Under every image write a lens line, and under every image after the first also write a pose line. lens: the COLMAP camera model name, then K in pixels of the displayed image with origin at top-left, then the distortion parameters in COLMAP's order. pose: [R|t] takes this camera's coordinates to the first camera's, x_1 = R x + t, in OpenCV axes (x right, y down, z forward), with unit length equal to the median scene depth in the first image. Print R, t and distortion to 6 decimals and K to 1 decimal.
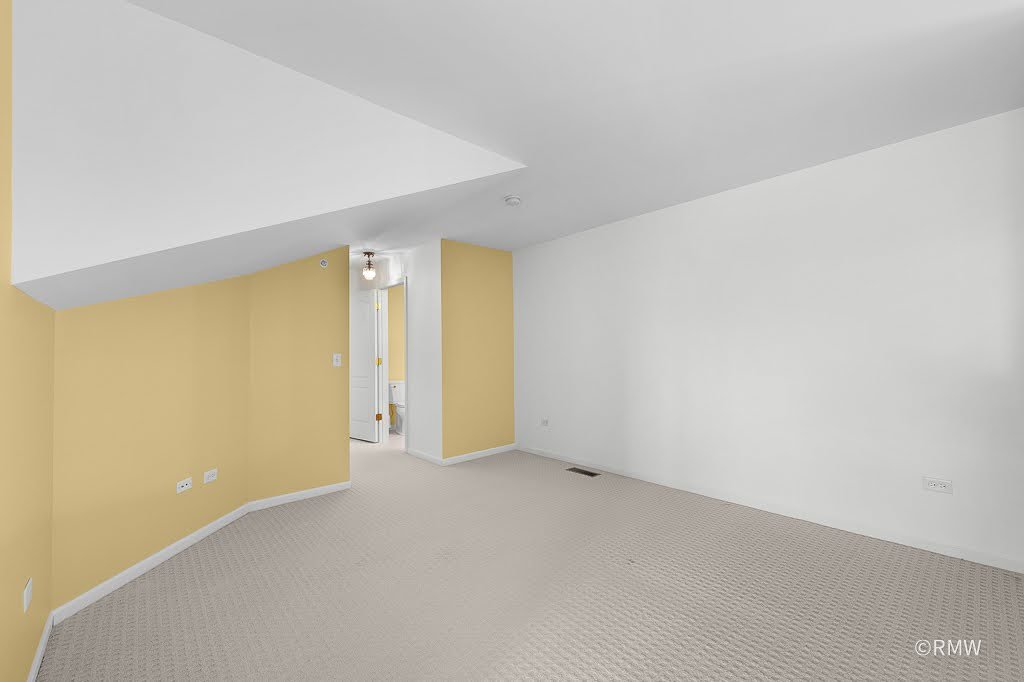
lens RADIAL K [[410.6, 0, 512.0], [0, 410.6, 341.0], [0, 0, 1]] dist [0.006680, -0.000046]
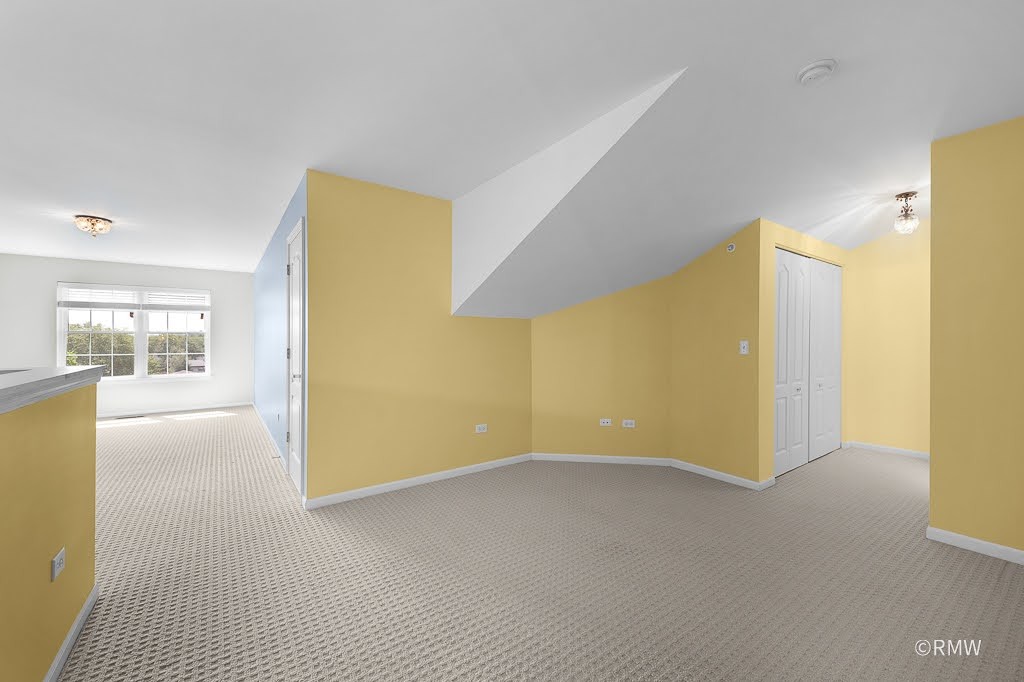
lens RADIAL K [[410.6, 0, 512.0], [0, 410.6, 341.0], [0, 0, 1]] dist [0.006680, -0.000046]
pose [[-0.119985, 0.010764, -0.992717, 0.566364], [0.021138, 0.999742, 0.008286, 0.012495], [0.992551, -0.019989, -0.120181, 0.590223]]
